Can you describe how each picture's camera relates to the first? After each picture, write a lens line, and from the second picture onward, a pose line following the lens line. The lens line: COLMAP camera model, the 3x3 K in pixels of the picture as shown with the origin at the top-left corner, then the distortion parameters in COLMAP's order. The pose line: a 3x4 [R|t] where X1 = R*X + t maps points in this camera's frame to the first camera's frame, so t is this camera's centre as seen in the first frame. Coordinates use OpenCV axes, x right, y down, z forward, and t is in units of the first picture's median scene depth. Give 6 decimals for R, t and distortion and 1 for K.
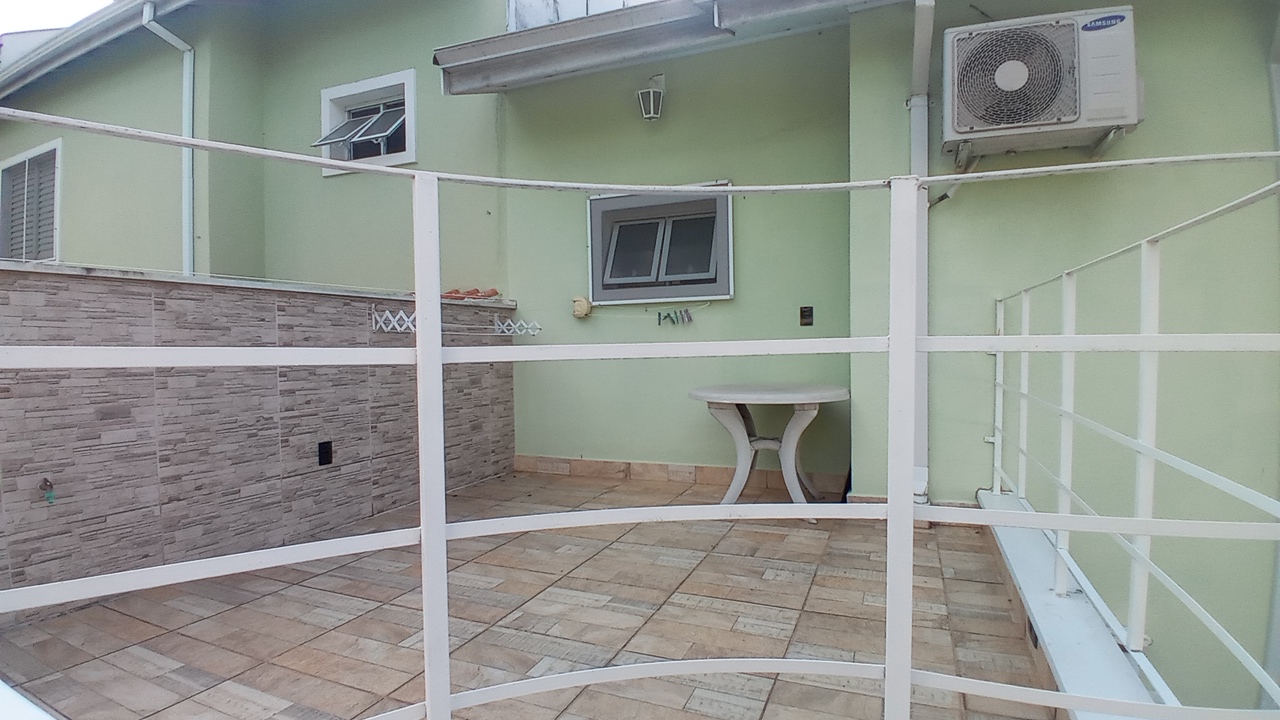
lens RADIAL K [[628.3, 0, 640.0], [0, 628.3, 360.0], [0, 0, 1]] dist [0.000270, -0.043326]
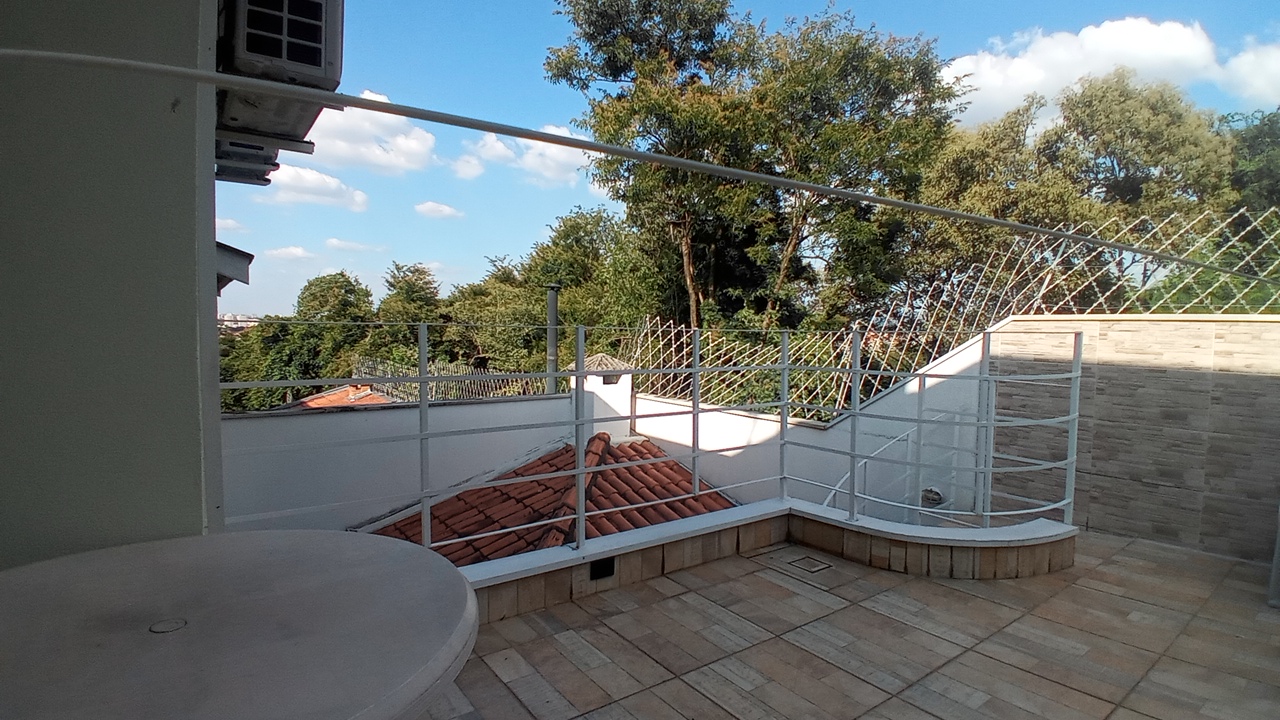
lens RADIAL K [[628.3, 0, 640.0], [0, 628.3, 360.0], [0, 0, 1]] dist [0.000270, -0.043326]
pose [[-0.517841, 0.029389, -0.854972, 0.806144], [-0.042499, 0.997292, 0.060022, -0.061251], [0.854421, 0.067417, -0.515190, 0.685624]]
